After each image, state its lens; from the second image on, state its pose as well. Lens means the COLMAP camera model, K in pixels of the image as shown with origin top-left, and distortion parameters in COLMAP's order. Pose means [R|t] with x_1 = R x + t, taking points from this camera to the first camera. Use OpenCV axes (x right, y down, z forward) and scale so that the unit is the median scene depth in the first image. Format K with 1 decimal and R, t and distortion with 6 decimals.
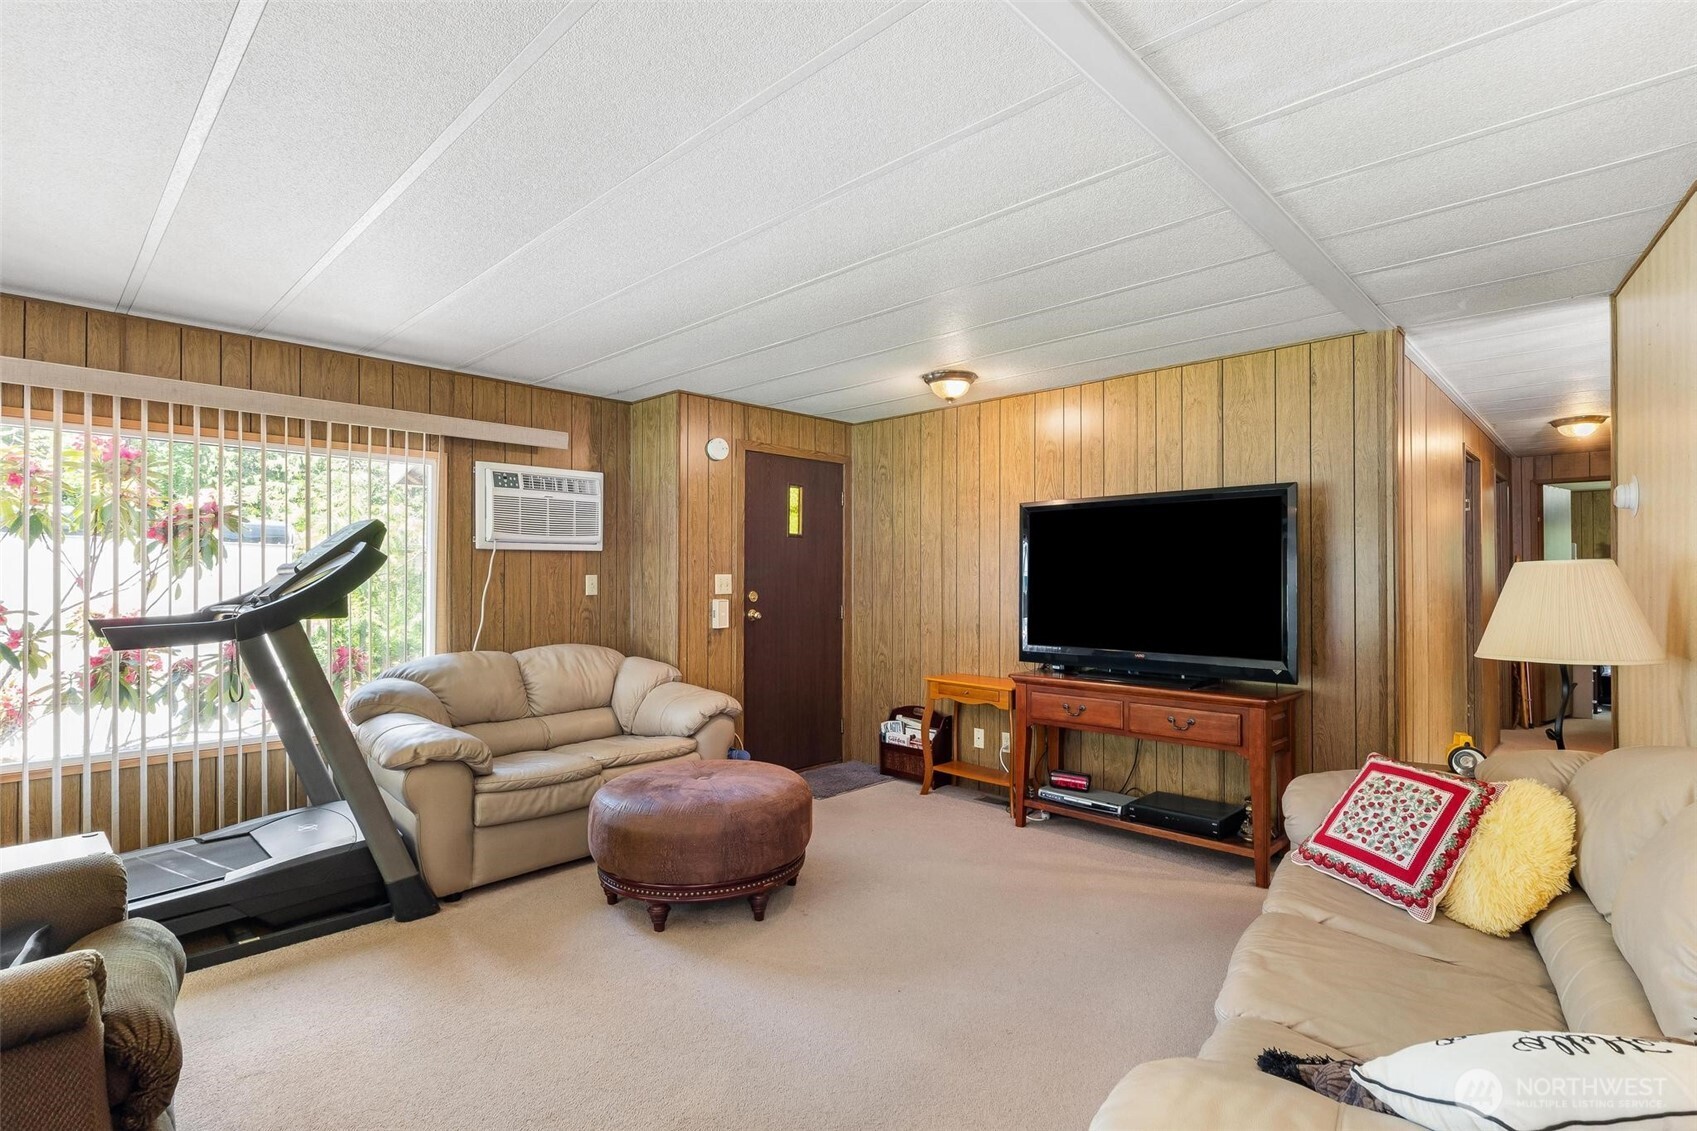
lens RADIAL K [[812.4, 0, 838.9], [0, 812.4, 574.2], [0, 0, 1]] dist [0.003367, 0.000548]
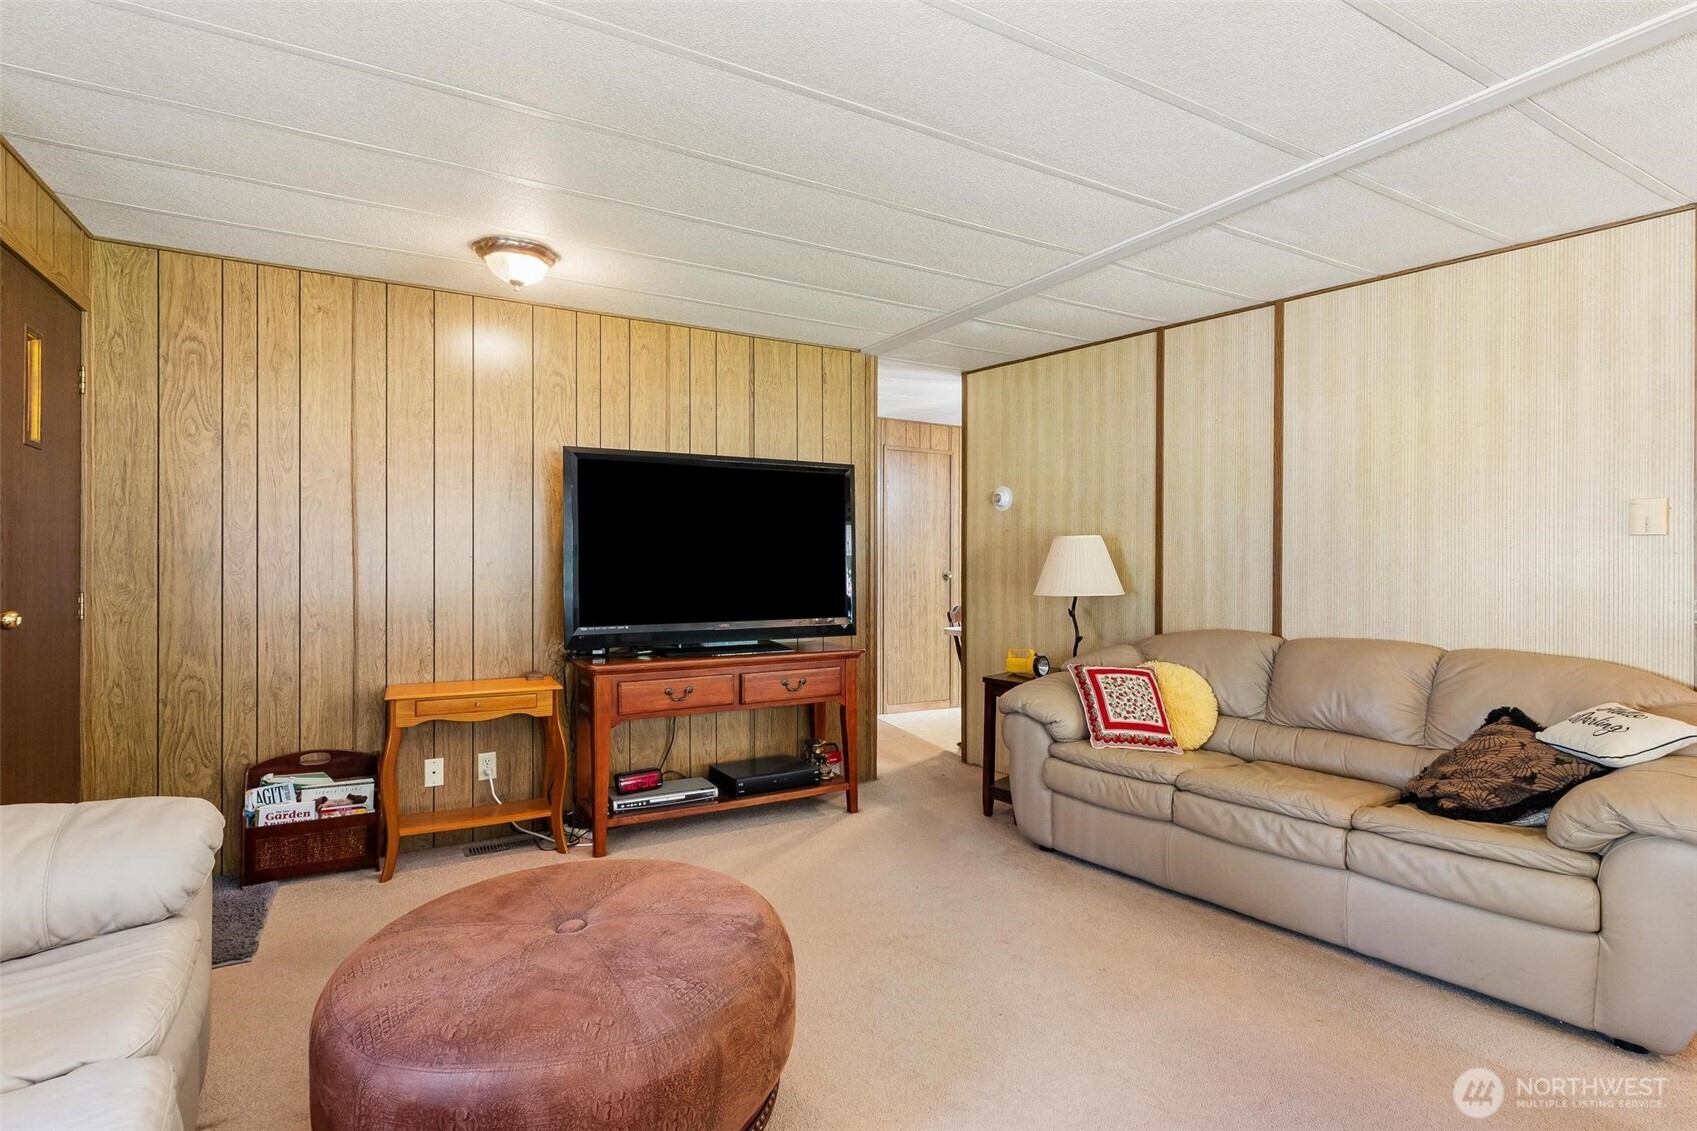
lens RADIAL K [[812.4, 0, 858.2], [0, 812.4, 557.5], [0, 0, 1]] dist [0.003367, 0.000548]
pose [[0.271325, 0.003167, 0.962483, -0.492650], [-0.006901, 0.999975, -0.001344, 0.020328], [-0.962463, -0.006278, 0.271340, 0.572982]]
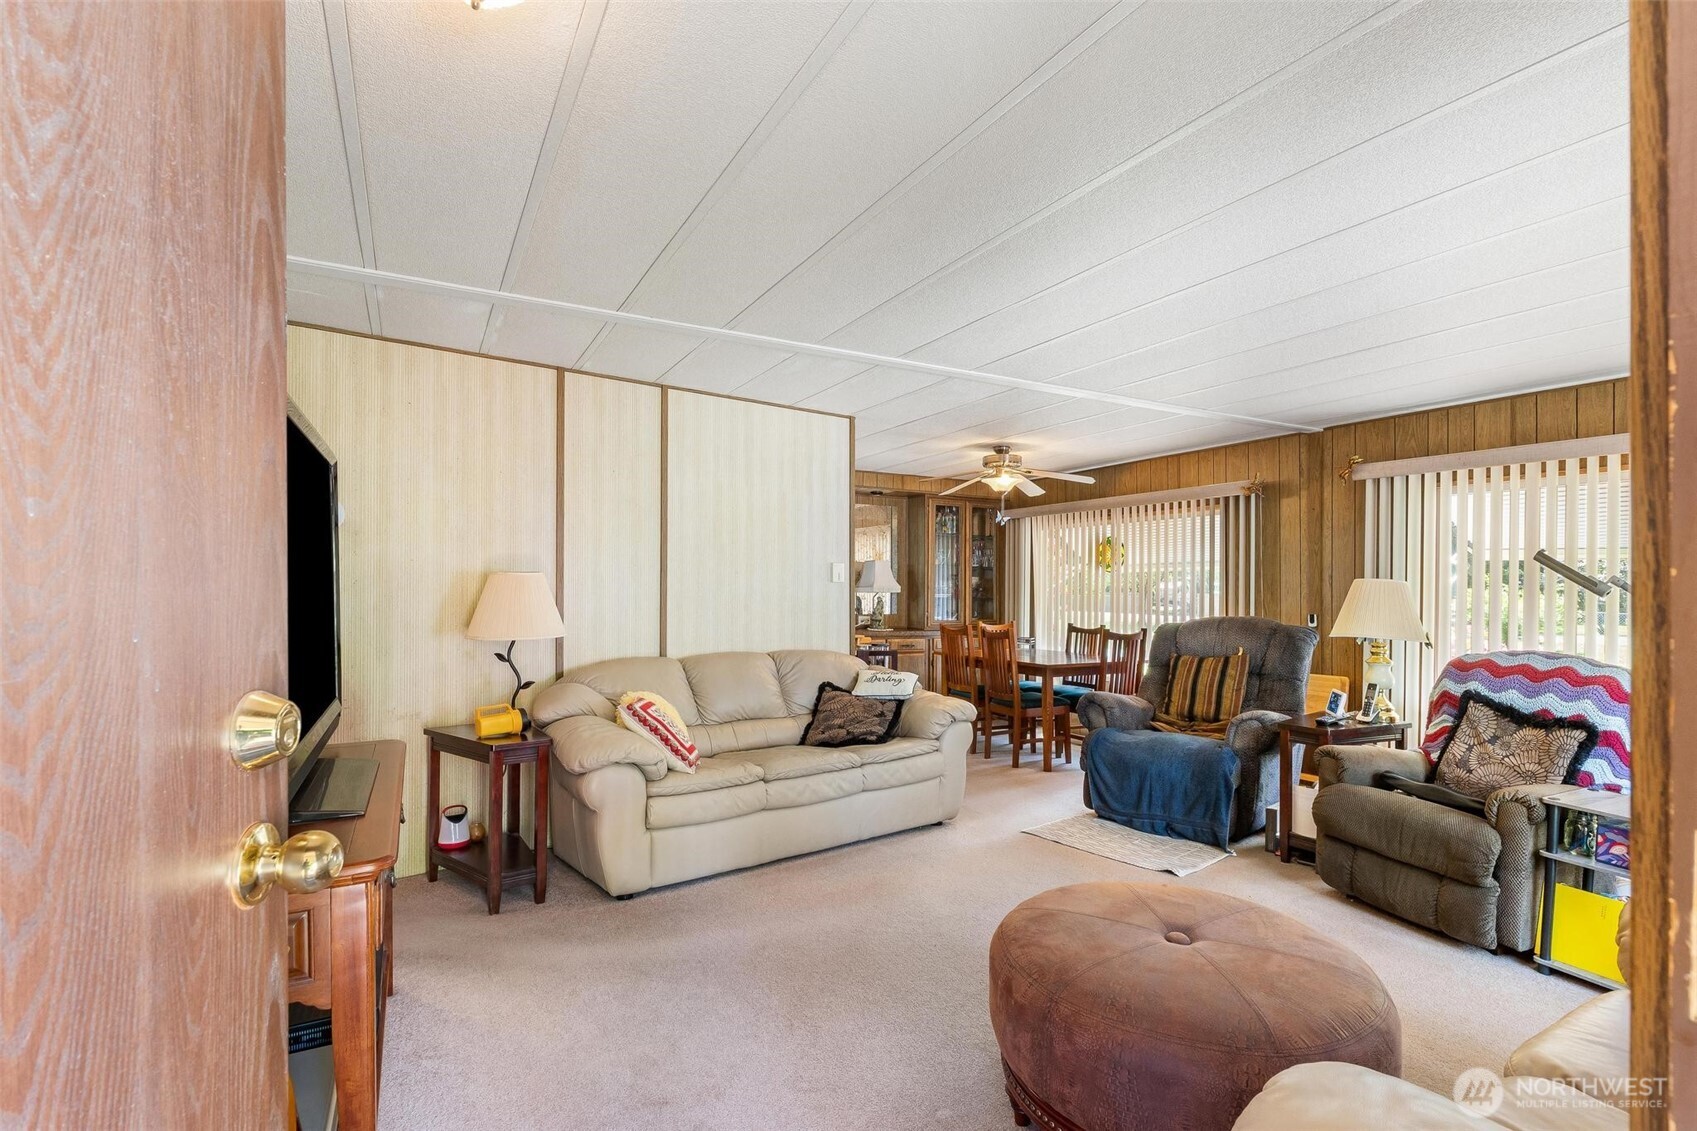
lens RADIAL K [[812.4, 0, 851.3], [0, 812.4, 575.1], [0, 0, 1]] dist [0.003367, 0.000548]
pose [[-0.951804, -0.013247, 0.306422, -0.113100], [-0.016733, 0.999822, -0.008751, -0.002702], [-0.306252, -0.013457, -0.951856, 1.298743]]
